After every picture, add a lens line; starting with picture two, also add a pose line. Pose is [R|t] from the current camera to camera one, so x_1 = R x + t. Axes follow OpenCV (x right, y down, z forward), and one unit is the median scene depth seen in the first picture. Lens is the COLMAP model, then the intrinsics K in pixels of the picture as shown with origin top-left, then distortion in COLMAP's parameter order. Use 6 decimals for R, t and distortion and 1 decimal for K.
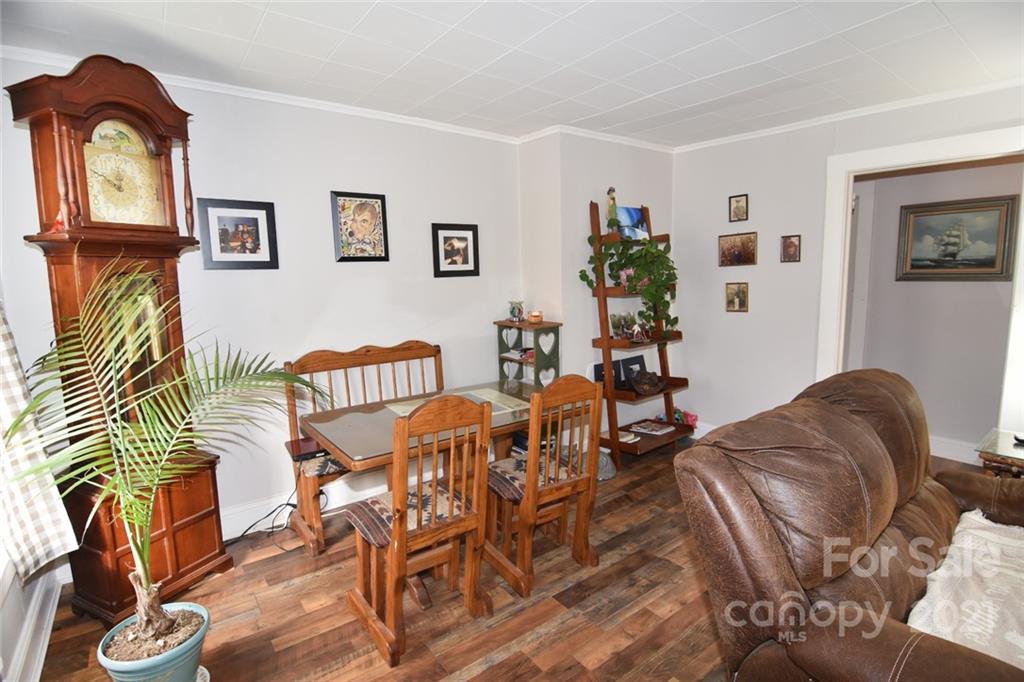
lens RADIAL K [[489.6, 0, 514.2], [0, 489.6, 335.8], [0, 0, 1]] dist [-0.010955, -0.005131]
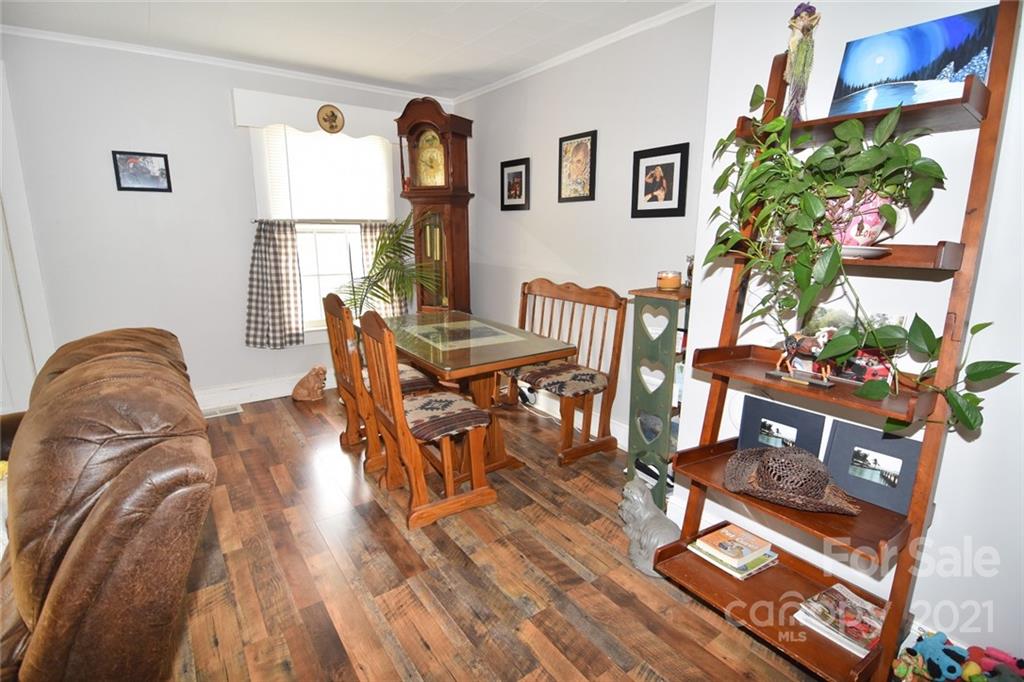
lens RADIAL K [[489.6, 0, 512.2], [0, 489.6, 335.1], [0, 0, 1]] dist [-0.010955, -0.005131]
pose [[-0.028401, 0.232126, -0.972271, 0.733124], [-0.134941, 0.962869, 0.233823, -0.097497], [0.990446, 0.137840, 0.003977, 0.849222]]
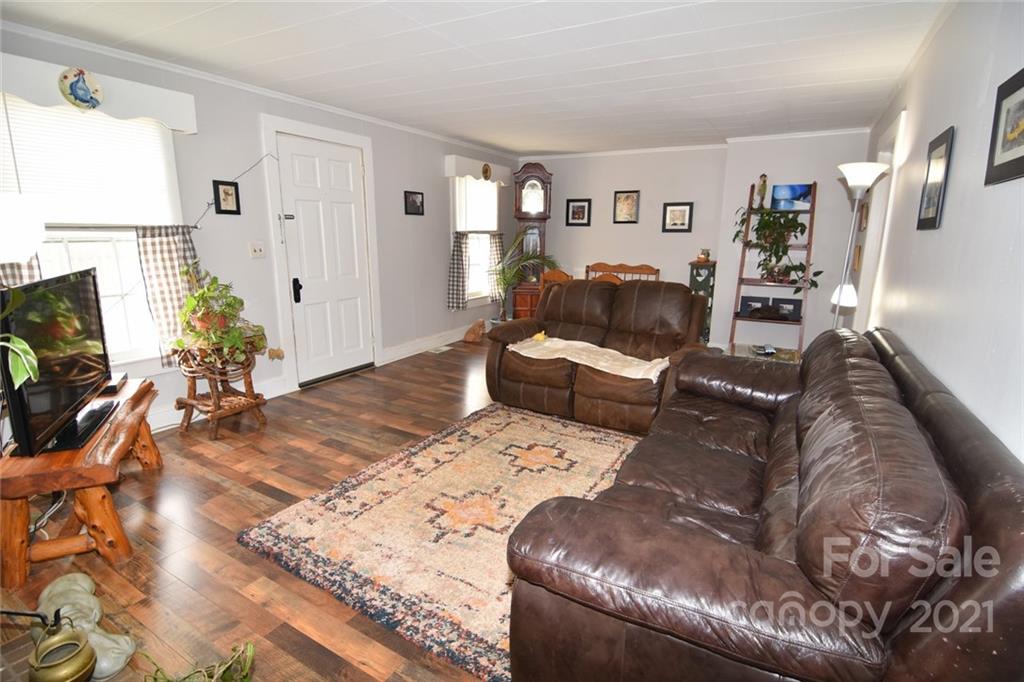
lens RADIAL K [[489.6, 0, 511.7], [0, 489.6, 342.8], [0, 0, 1]] dist [-0.010955, -0.005131]
pose [[0.380629, 0.229252, -0.895860, 1.427913], [-0.135923, 0.972130, 0.191019, 0.011588], [0.914684, 0.049061, 0.401182, -0.256603]]
